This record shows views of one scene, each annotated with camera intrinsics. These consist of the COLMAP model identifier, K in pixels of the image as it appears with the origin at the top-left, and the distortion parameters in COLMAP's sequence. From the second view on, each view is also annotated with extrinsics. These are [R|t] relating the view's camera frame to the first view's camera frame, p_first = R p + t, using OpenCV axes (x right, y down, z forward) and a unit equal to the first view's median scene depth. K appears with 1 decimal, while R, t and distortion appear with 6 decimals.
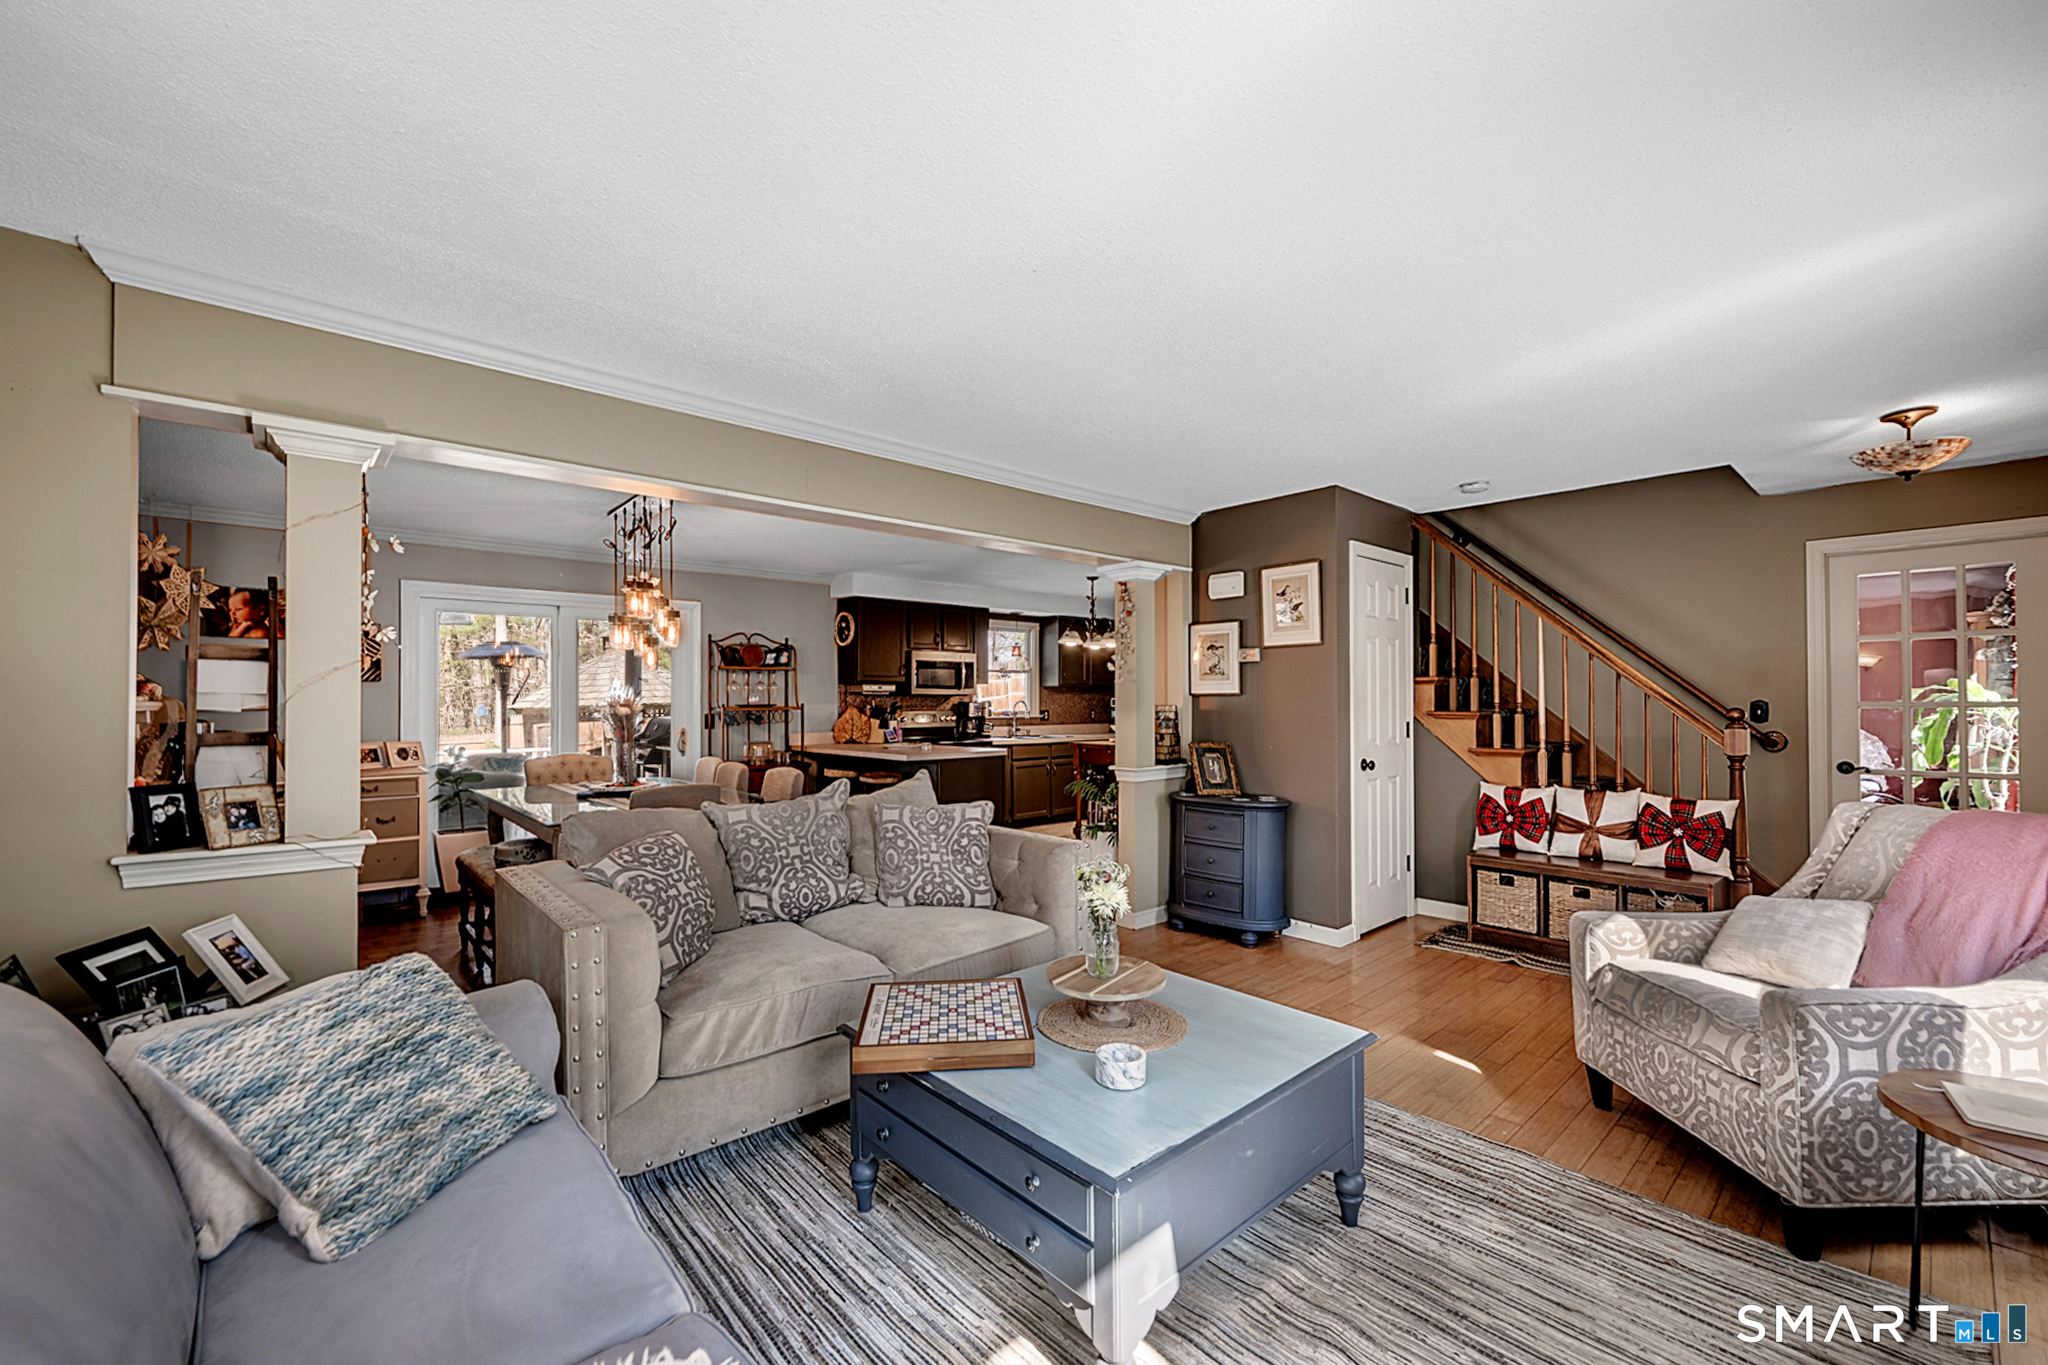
lens RADIAL K [[816.6, 0, 1027.7], [0, 816.6, 683.4], [0, 0, 1]] dist [-0.002864, -0.000232]
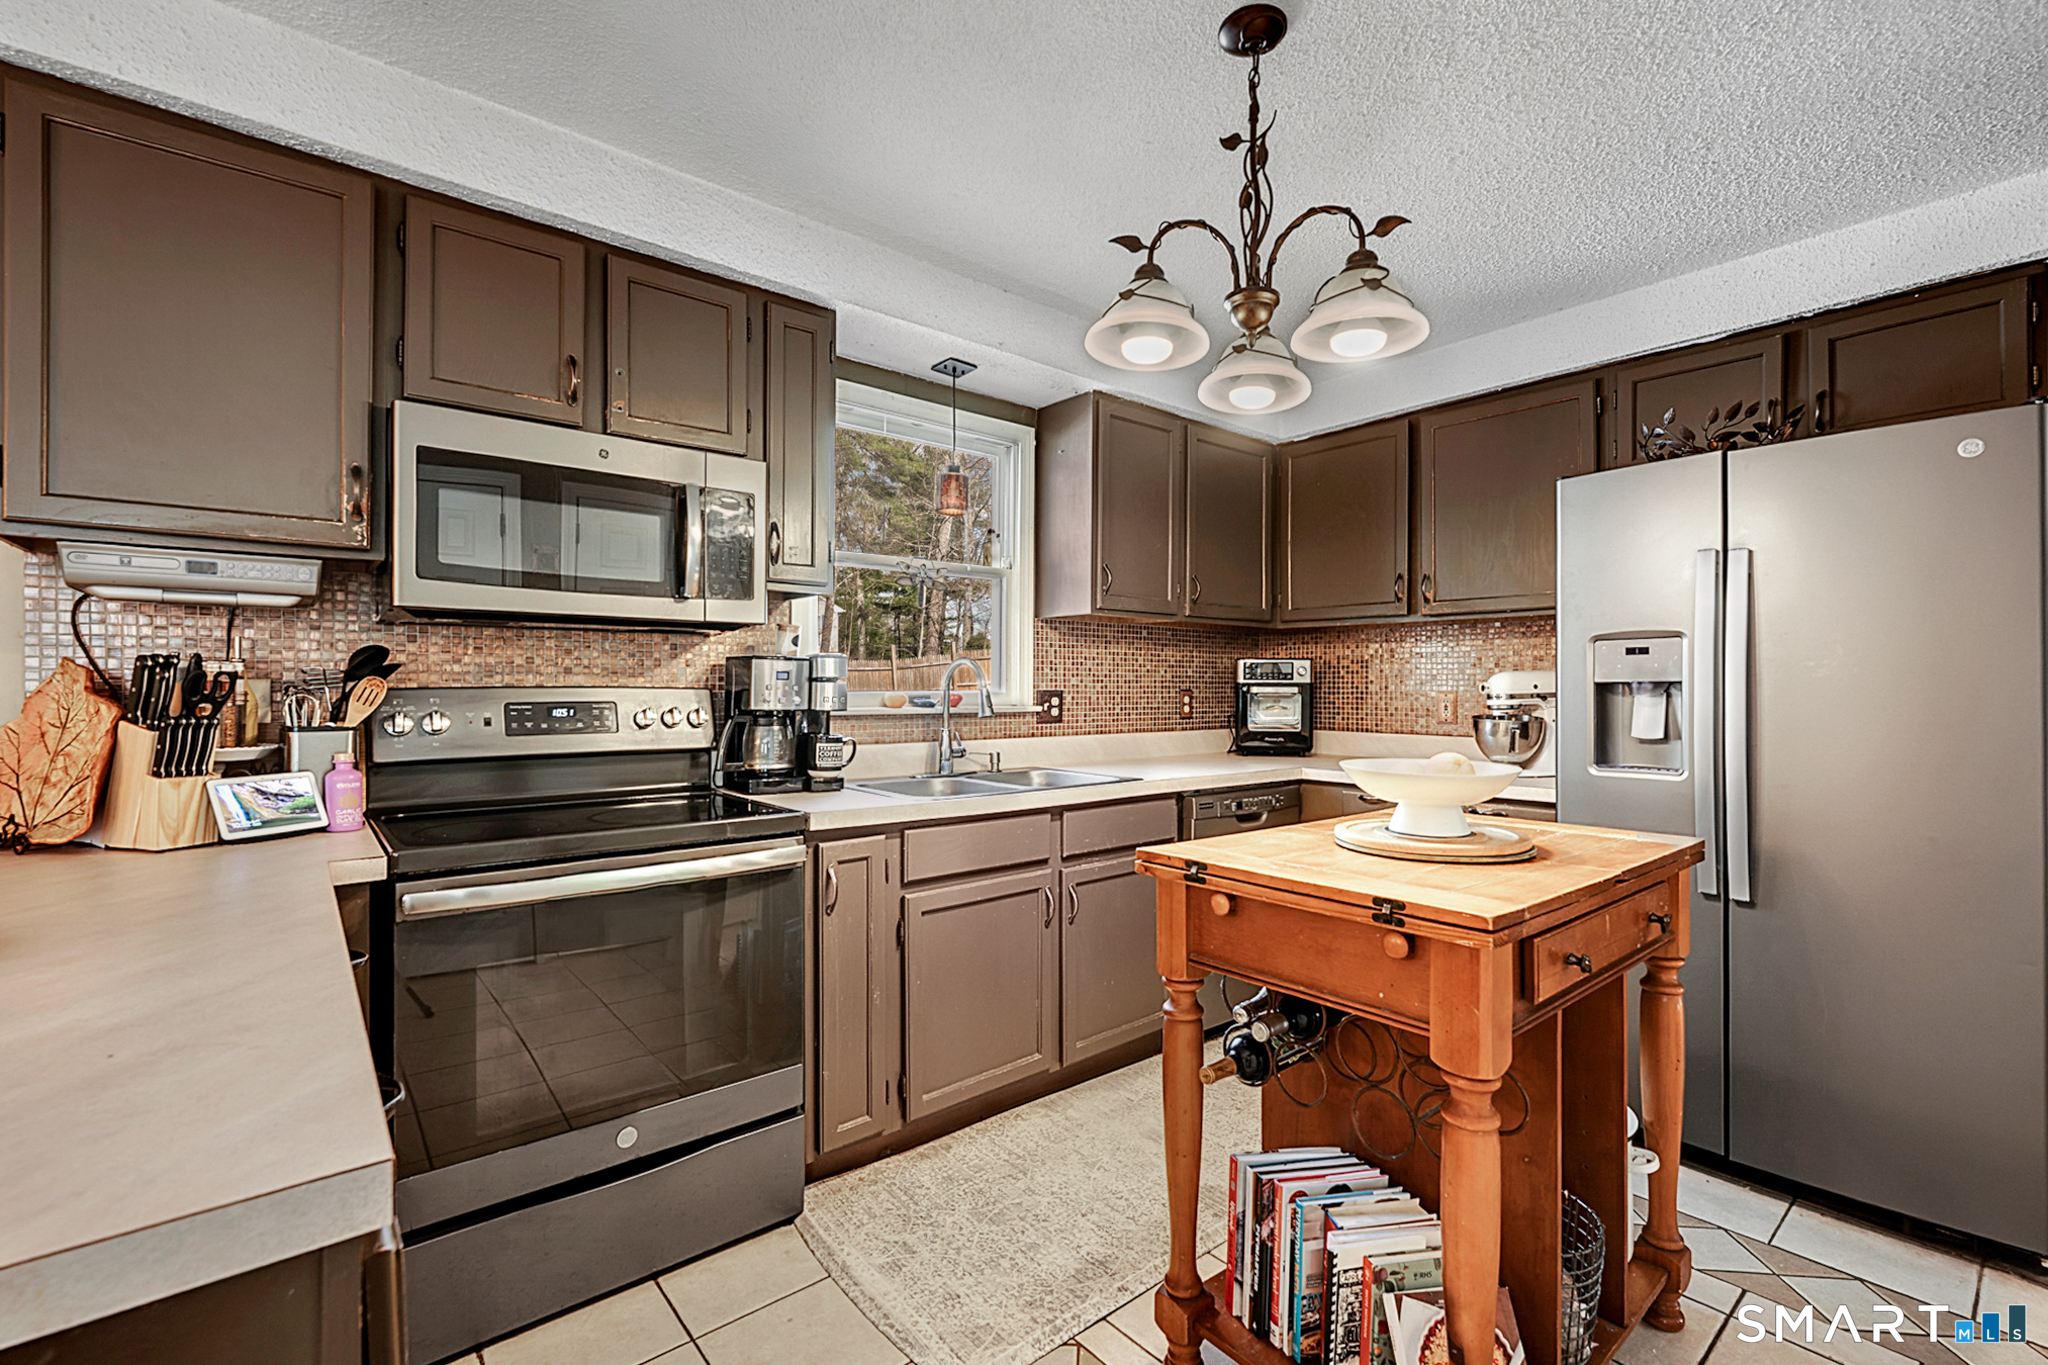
lens RADIAL K [[908.4, 0, 1024.0], [0, 908.4, 682.5], [0, 0, 1]] dist [-0.000133, 0.000013]
pose [[0.999389, 0.000707, -0.034956, 0.026091], [-0.000116, 0.999857, 0.016927, 0.026783], [0.034963, -0.016913, 0.999245, 0.703286]]
